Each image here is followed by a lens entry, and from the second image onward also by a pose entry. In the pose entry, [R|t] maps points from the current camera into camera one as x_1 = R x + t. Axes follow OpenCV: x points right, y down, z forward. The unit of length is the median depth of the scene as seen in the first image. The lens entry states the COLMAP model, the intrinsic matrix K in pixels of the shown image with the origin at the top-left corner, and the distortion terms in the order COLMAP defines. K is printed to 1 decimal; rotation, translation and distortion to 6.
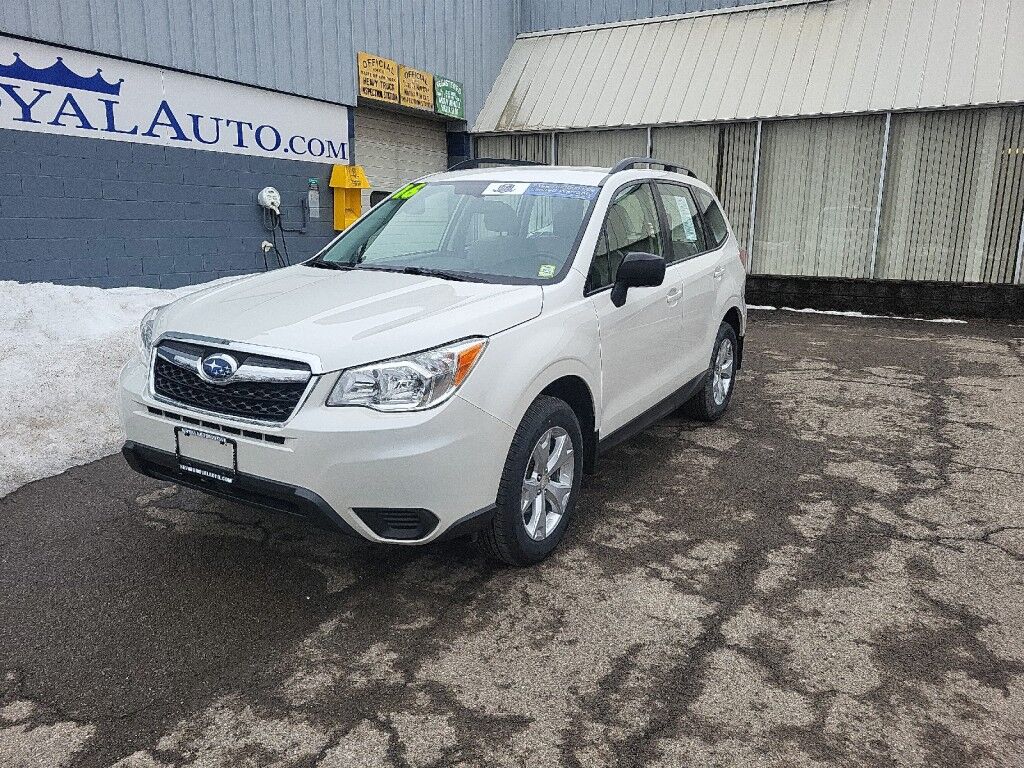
lens RADIAL K [[758.2, 0, 511.9], [0, 758.2, 381.3], [0, 0, 1]] dist [0.057665, -0.039657]
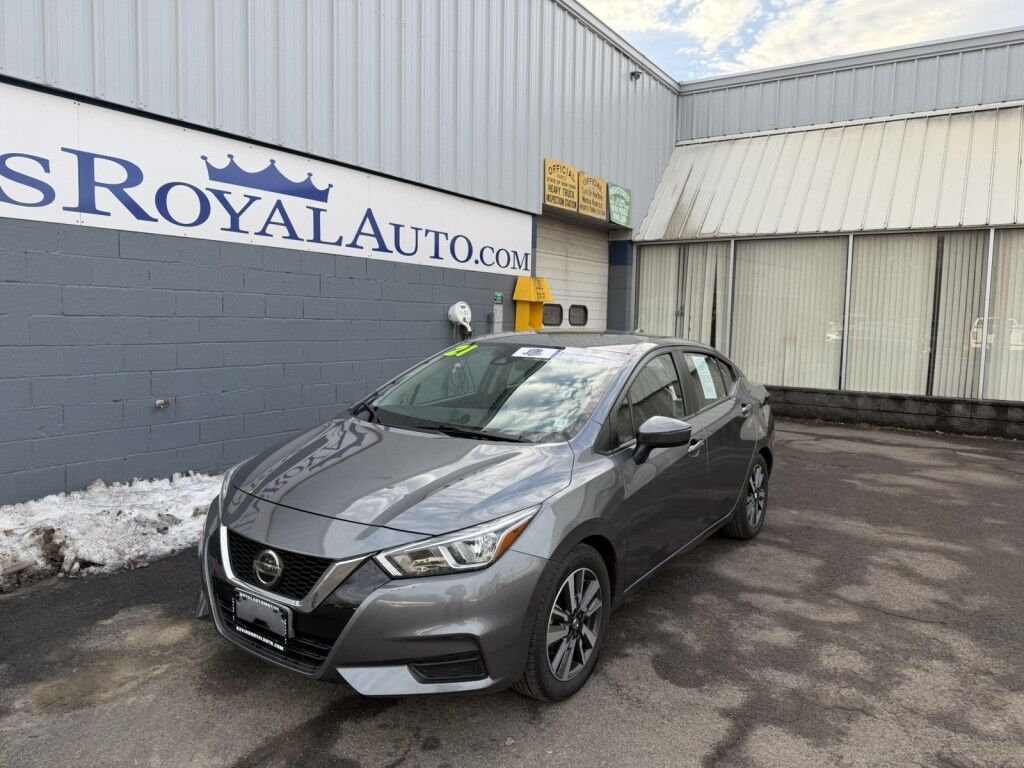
lens RADIAL K [[717.2, 0, 527.3], [0, 717.2, 390.8], [0, 0, 1]] dist [0.129610, -0.199464]
pose [[0.998432, 0.012345, -0.054599, -0.236760], [-0.018212, 0.993951, -0.108299, -0.073425], [0.052932, 0.109124, 0.992618, 0.216125]]
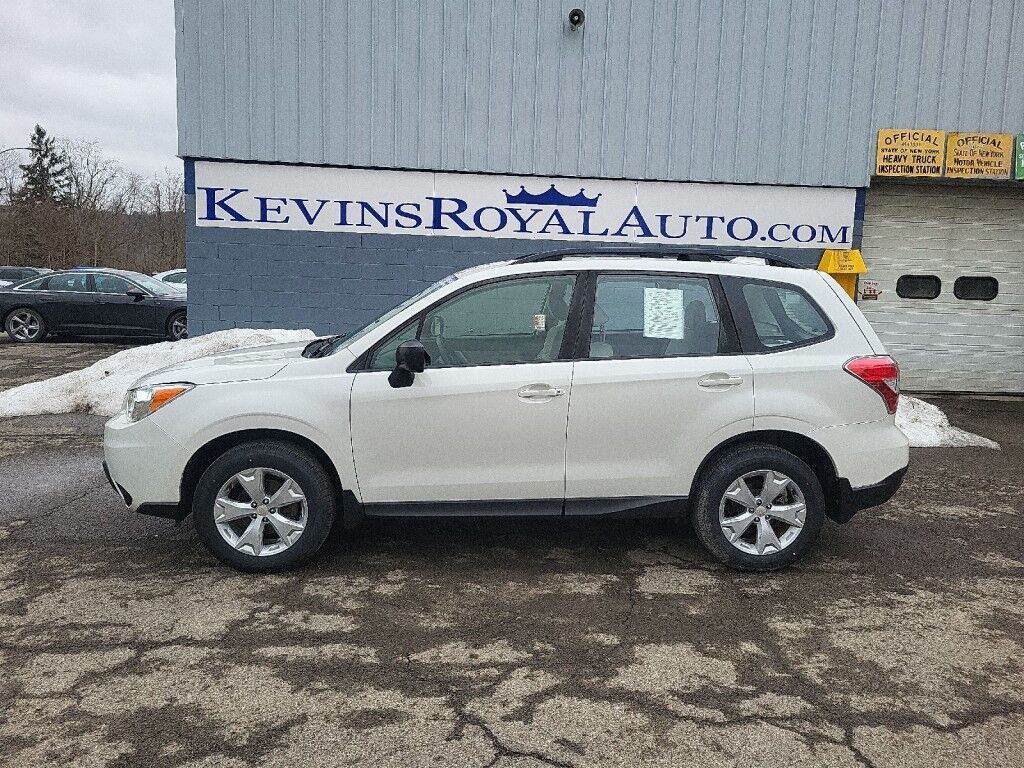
lens RADIAL K [[769.7, 0, 529.4], [0, 769.7, 377.8], [0, 0, 1]] dist [0.058701, -0.029462]
pose [[0.557297, 0.106087, -0.823508, 0.520603], [-0.194452, 0.980898, -0.005230, -0.064376], [0.807223, 0.163047, 0.567280, 0.231550]]
